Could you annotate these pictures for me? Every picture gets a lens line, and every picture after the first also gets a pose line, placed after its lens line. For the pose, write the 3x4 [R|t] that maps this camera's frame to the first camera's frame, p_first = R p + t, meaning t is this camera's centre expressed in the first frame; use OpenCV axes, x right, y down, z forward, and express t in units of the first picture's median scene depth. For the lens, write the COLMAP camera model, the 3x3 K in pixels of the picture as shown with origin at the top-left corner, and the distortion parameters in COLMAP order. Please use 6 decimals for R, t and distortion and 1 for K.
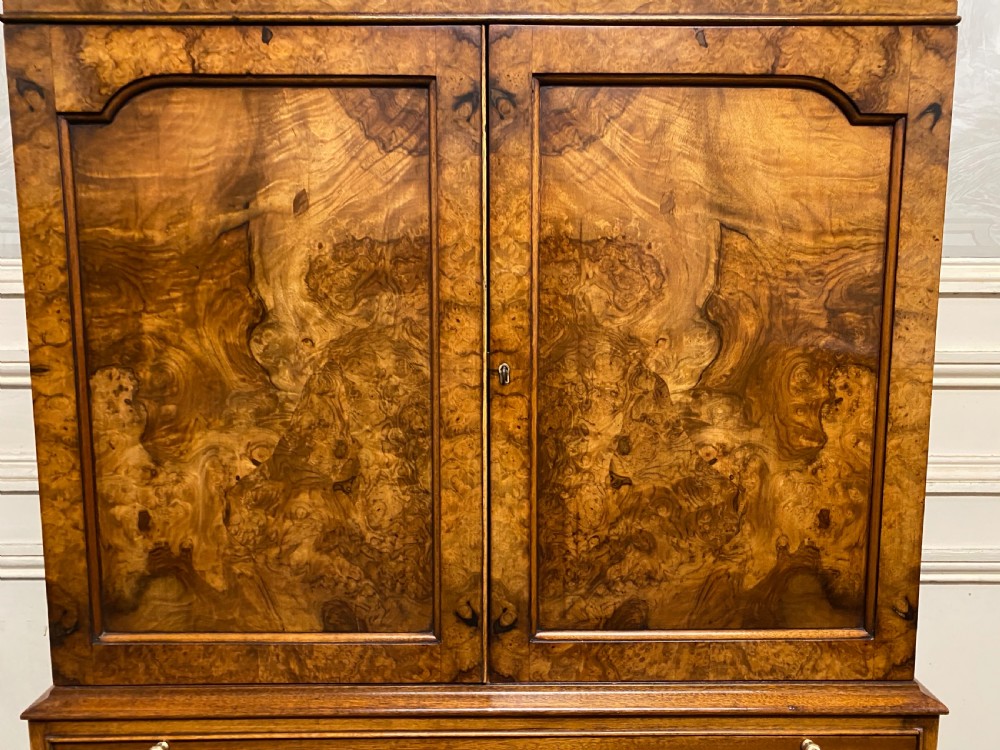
lens RADIAL K [[774.7, 0, 509.5], [0, 774.7, 366.6], [0, 0, 1]] dist [0.016812, -0.011317]
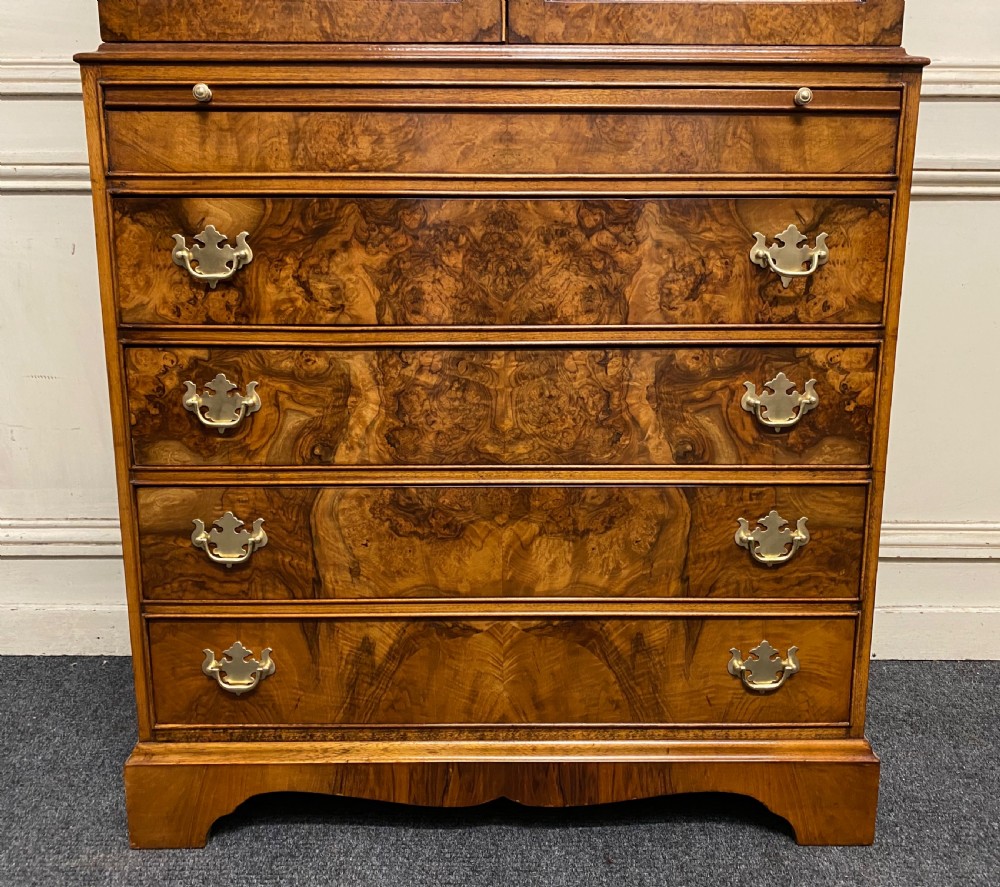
lens RADIAL K [[904.5, 0, 522.9], [0, 904.5, 436.9], [0, 0, 1]] dist [0.062553, -0.106862]
pose [[0.999979, 0.000934, 0.006390, -0.012858], [-0.001386, 0.997469, 0.071086, 0.899720], [-0.006307, -0.071093, 0.997450, -0.311963]]
